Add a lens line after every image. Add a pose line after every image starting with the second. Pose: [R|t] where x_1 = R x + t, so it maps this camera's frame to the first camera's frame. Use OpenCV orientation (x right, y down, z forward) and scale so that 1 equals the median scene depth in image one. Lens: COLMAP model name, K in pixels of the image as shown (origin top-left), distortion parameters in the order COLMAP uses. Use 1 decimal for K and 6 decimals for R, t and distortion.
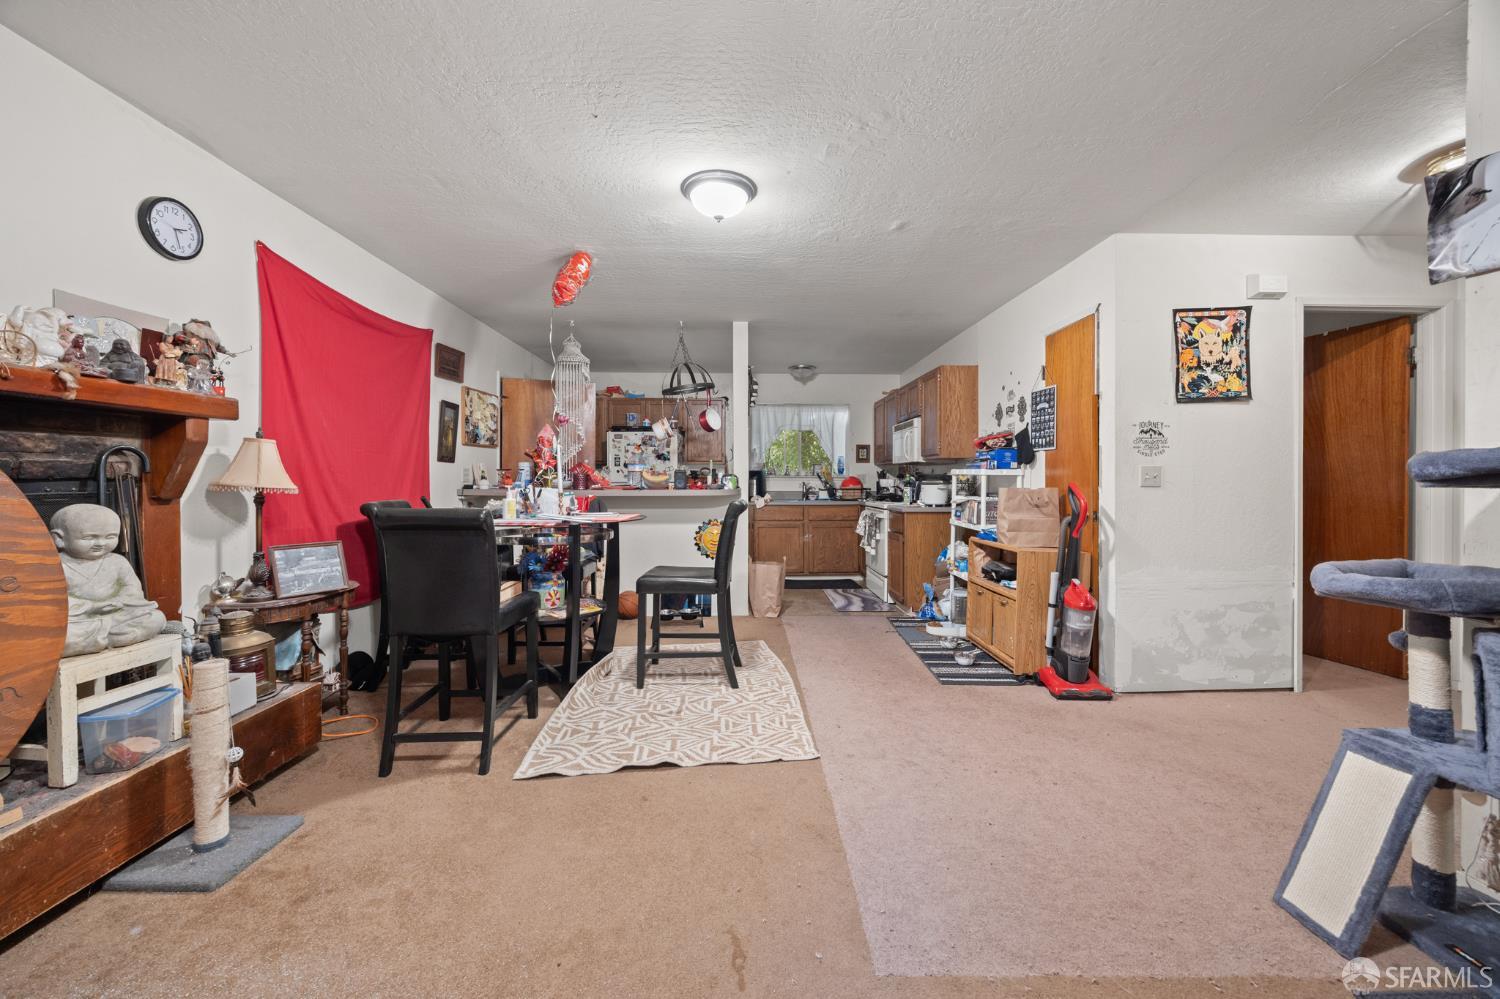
lens RADIAL K [[587.1, 0, 748.3], [0, 587.1, 489.6], [0, 0, 1]] dist [0.000082, -0.000066]
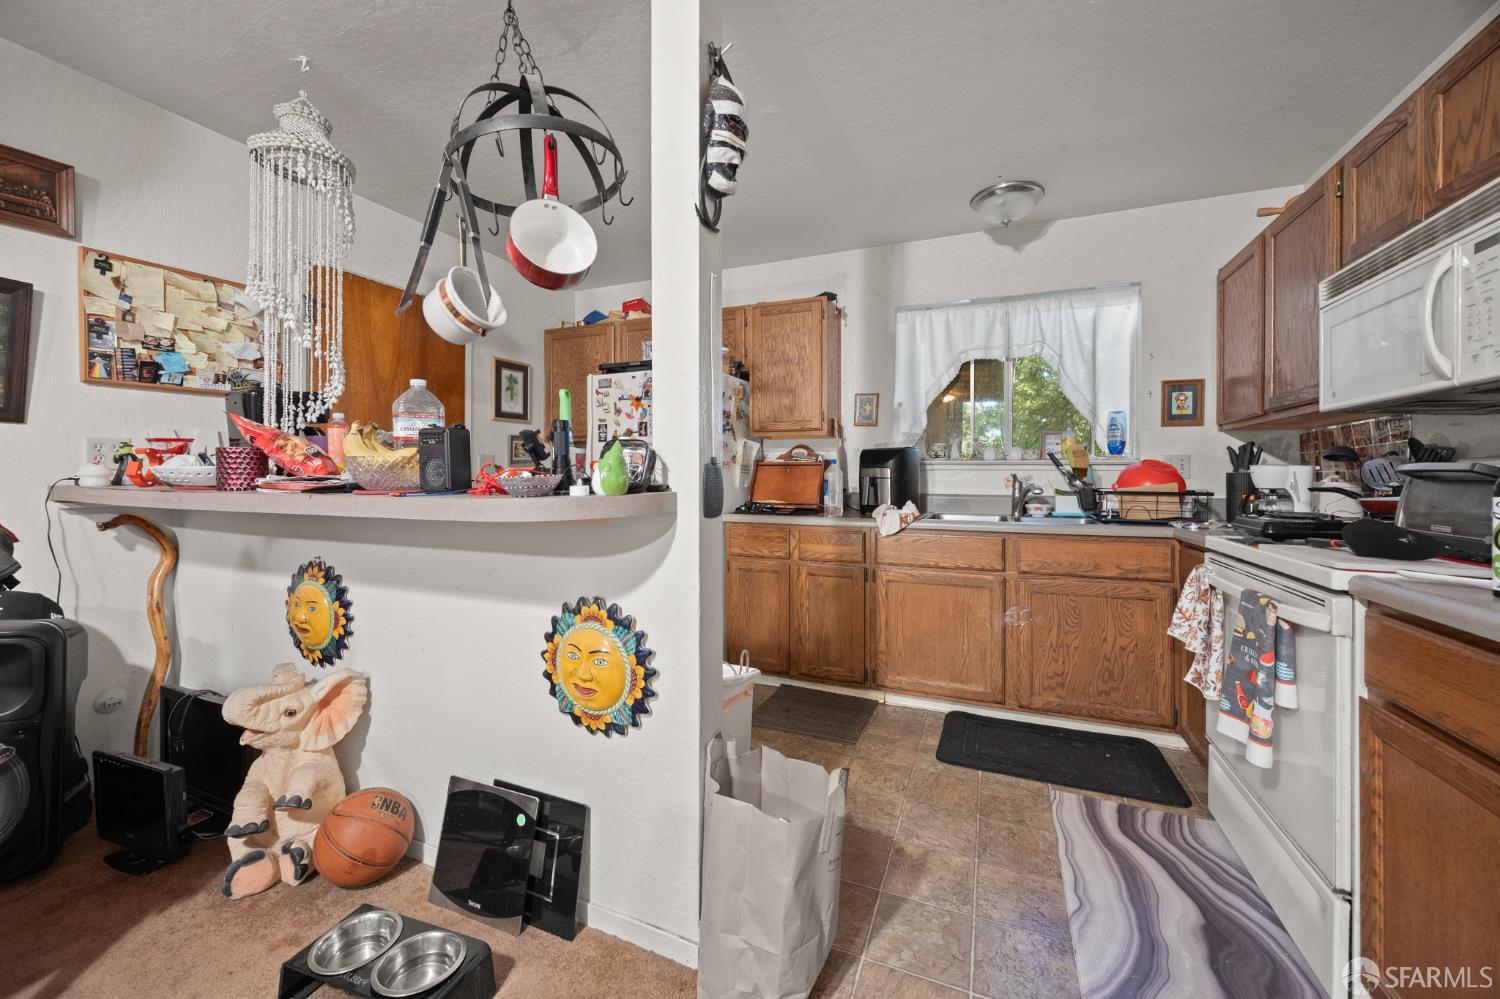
lens RADIAL K [[587.1, 0, 745.3], [0, 587.1, 473.6], [0, 0, 1]] dist [0.000082, -0.000066]
pose [[0.913292, 0.002239, -0.407299, 0.092080], [-0.009391, 0.999835, -0.015562, -0.004997], [0.407197, 0.018037, 0.913162, 0.546594]]
